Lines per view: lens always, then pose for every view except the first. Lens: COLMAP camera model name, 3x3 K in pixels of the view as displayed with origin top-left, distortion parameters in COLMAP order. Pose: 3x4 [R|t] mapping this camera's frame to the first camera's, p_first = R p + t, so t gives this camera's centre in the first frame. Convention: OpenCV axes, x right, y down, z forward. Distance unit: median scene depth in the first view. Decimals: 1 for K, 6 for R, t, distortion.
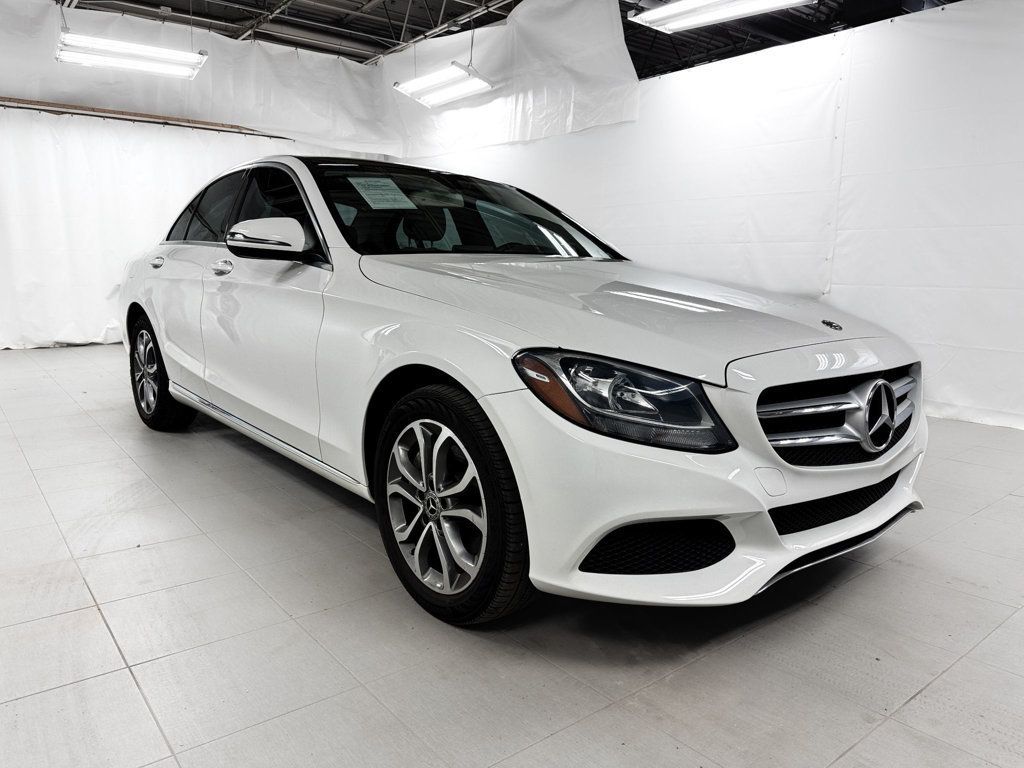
lens RADIAL K [[734.3, 0, 506.6], [0, 734.3, 383.1], [0, 0, 1]] dist [0.048279, -0.037202]
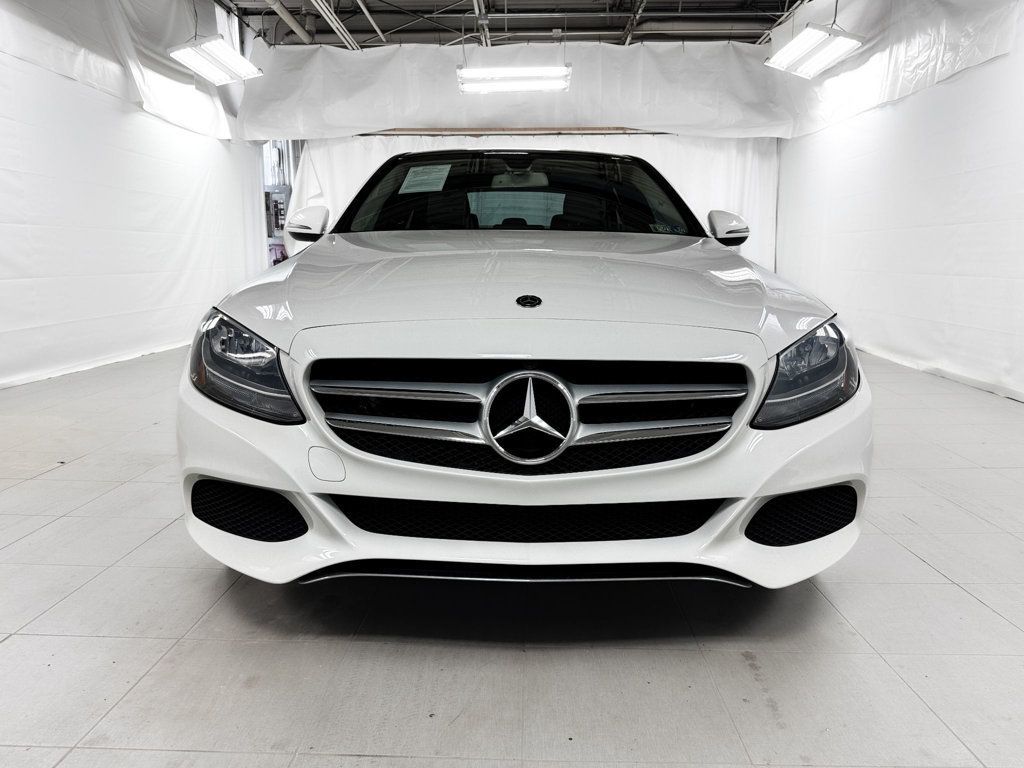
lens RADIAL K [[734.3, 0, 506.6], [0, 734.3, 383.1], [0, 0, 1]] dist [0.048279, -0.037202]
pose [[0.778166, 0.095500, -0.620756, 0.221108], [-0.094429, 0.994927, 0.034690, -0.003623], [0.620920, 0.031623, 0.783236, 0.087202]]
